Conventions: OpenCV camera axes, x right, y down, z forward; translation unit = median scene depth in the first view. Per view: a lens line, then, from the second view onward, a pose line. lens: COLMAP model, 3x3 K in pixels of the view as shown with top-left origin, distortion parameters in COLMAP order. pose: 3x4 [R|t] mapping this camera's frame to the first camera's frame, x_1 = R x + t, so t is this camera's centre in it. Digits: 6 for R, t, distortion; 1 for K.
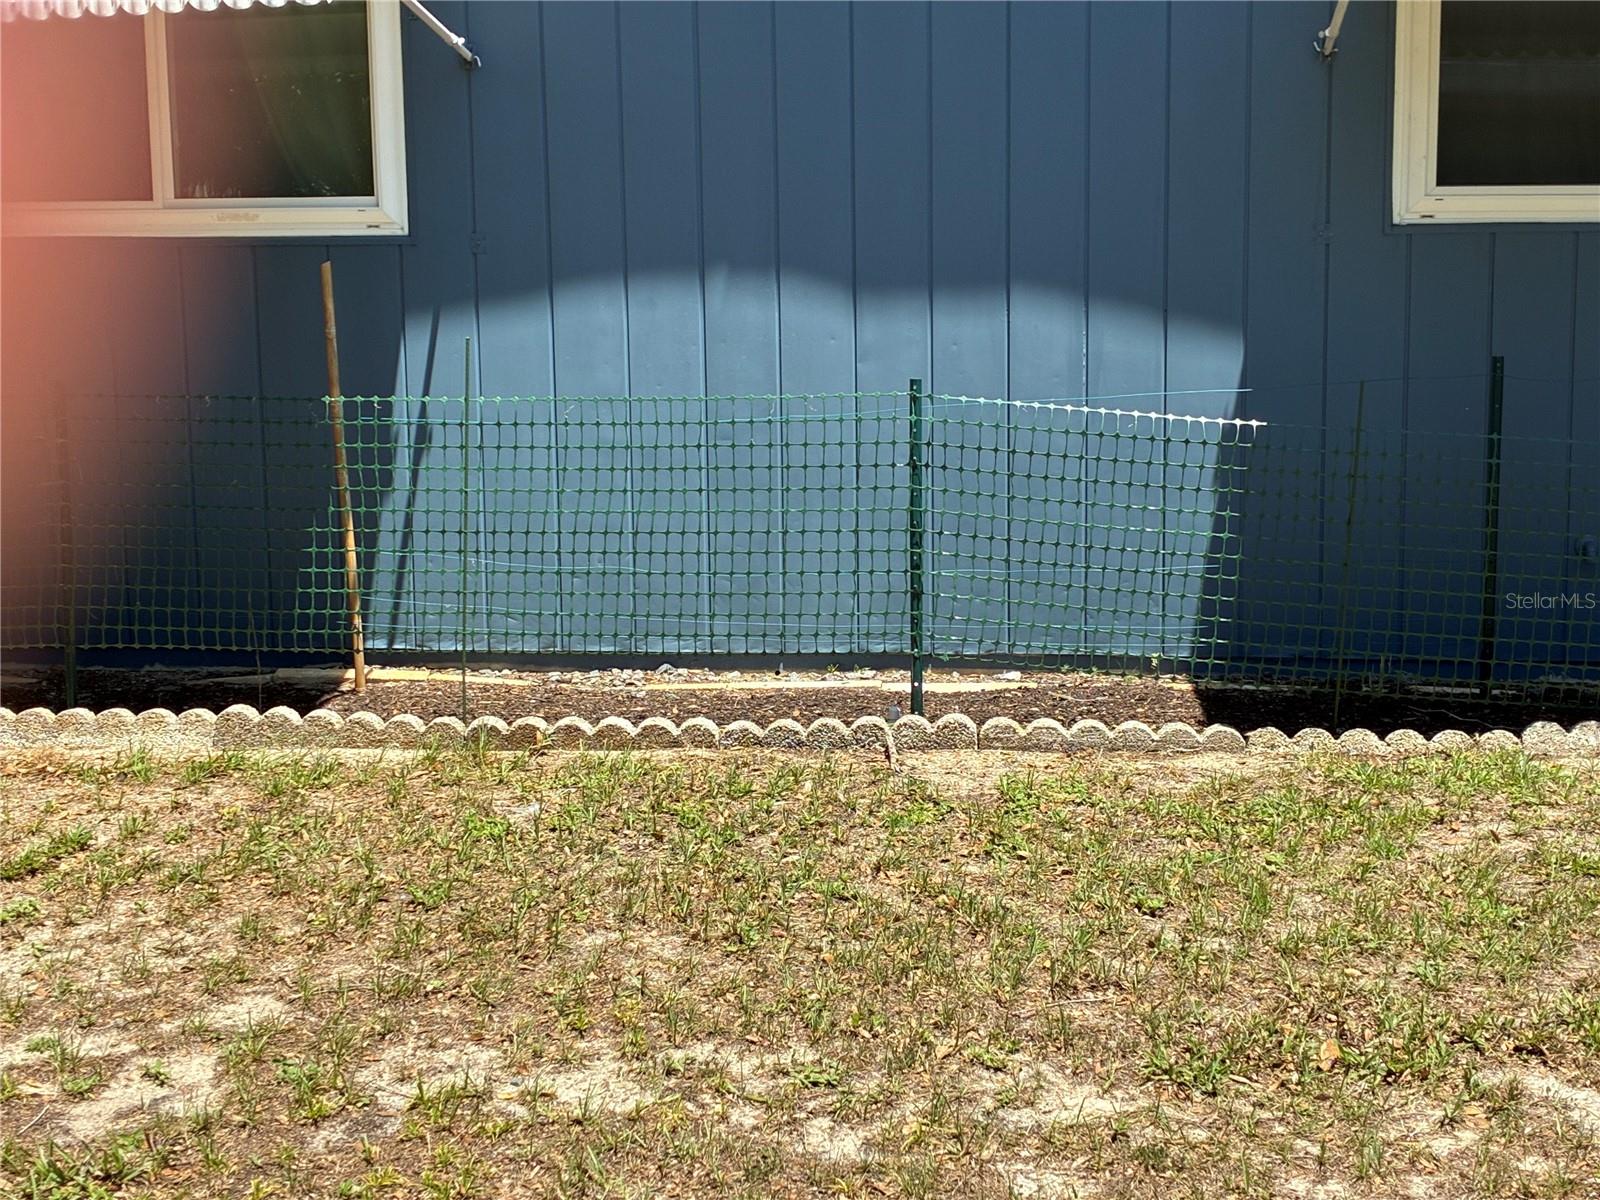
lens RADIAL K [[2445.9, 0, 800.0], [0, 2445.9, 600.0], [0, 0, 1]] dist [0.310576, -1.070429]
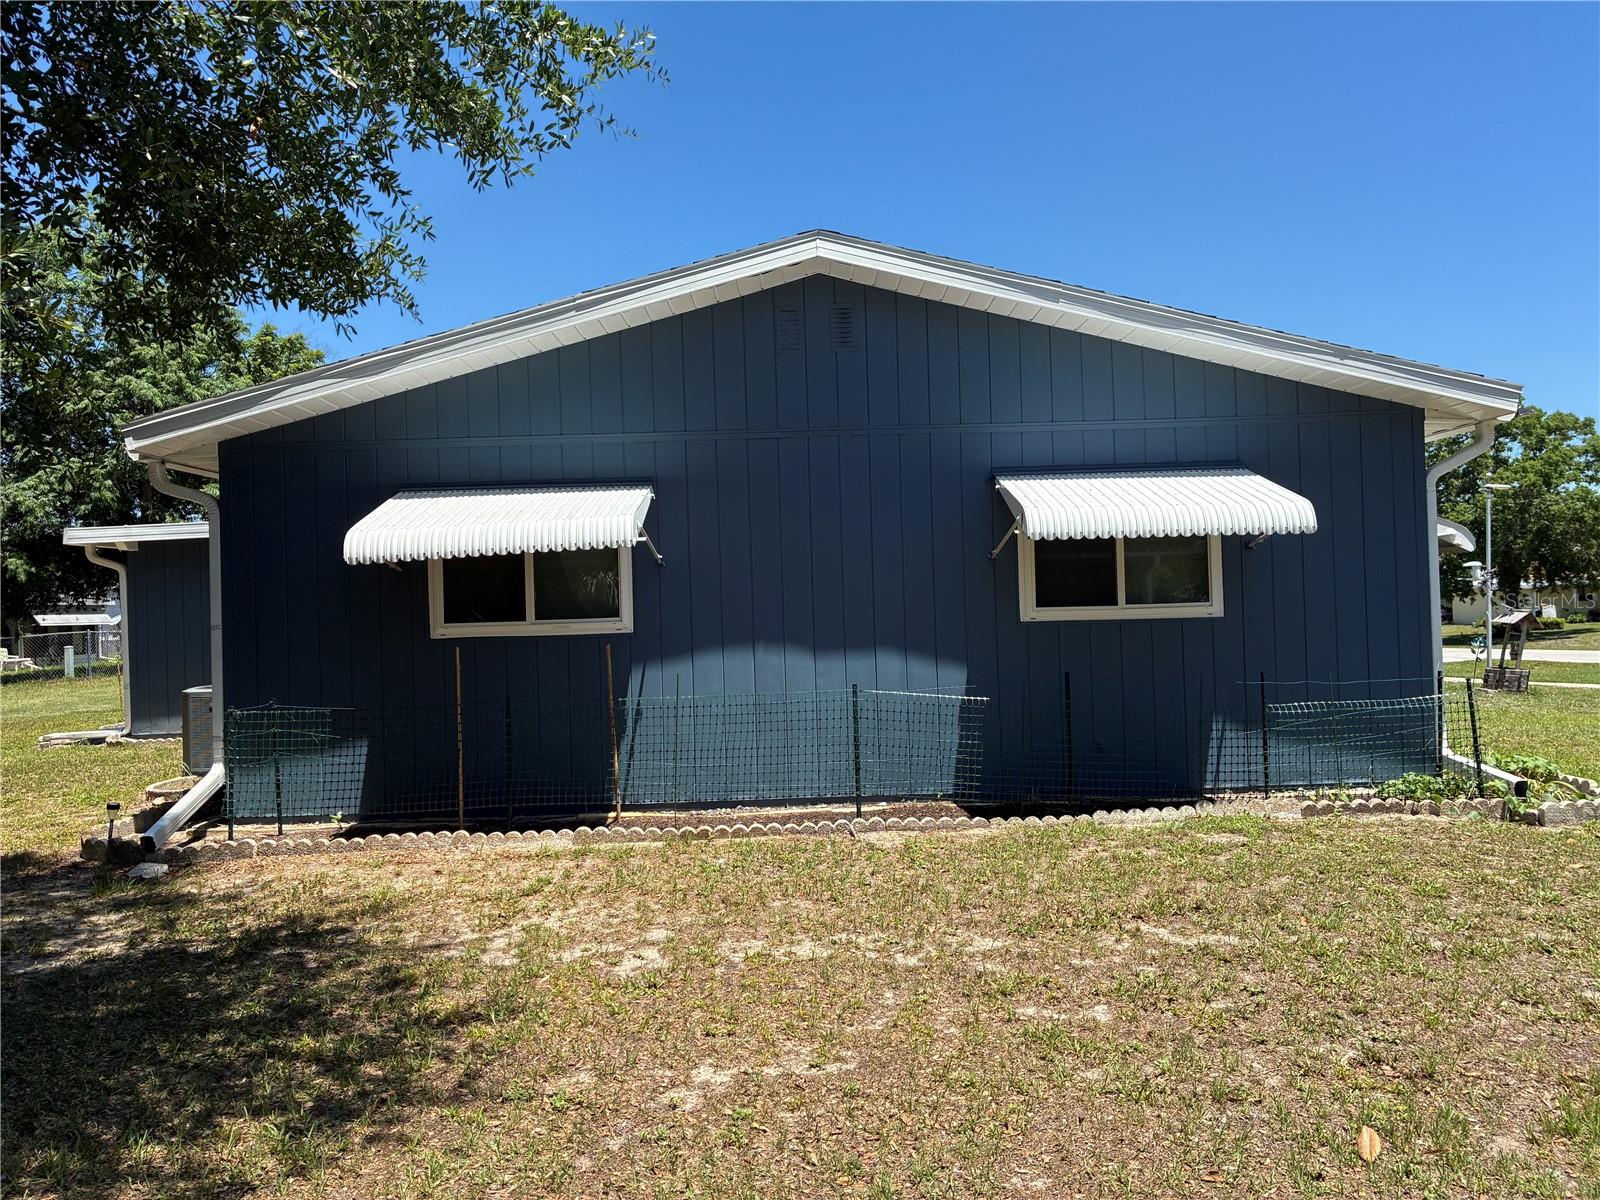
lens RADIAL K [[1226.4, 0, 800.0], [0, 1226.4, 600.0], [0, 0, 1]] dist [0.093670, -0.000600]
pose [[0.990125, -0.017455, 0.139099, -0.189874], [0.039226, 0.987081, -0.155347, 0.020192], [-0.134590, 0.159269, 0.978018, -0.262294]]
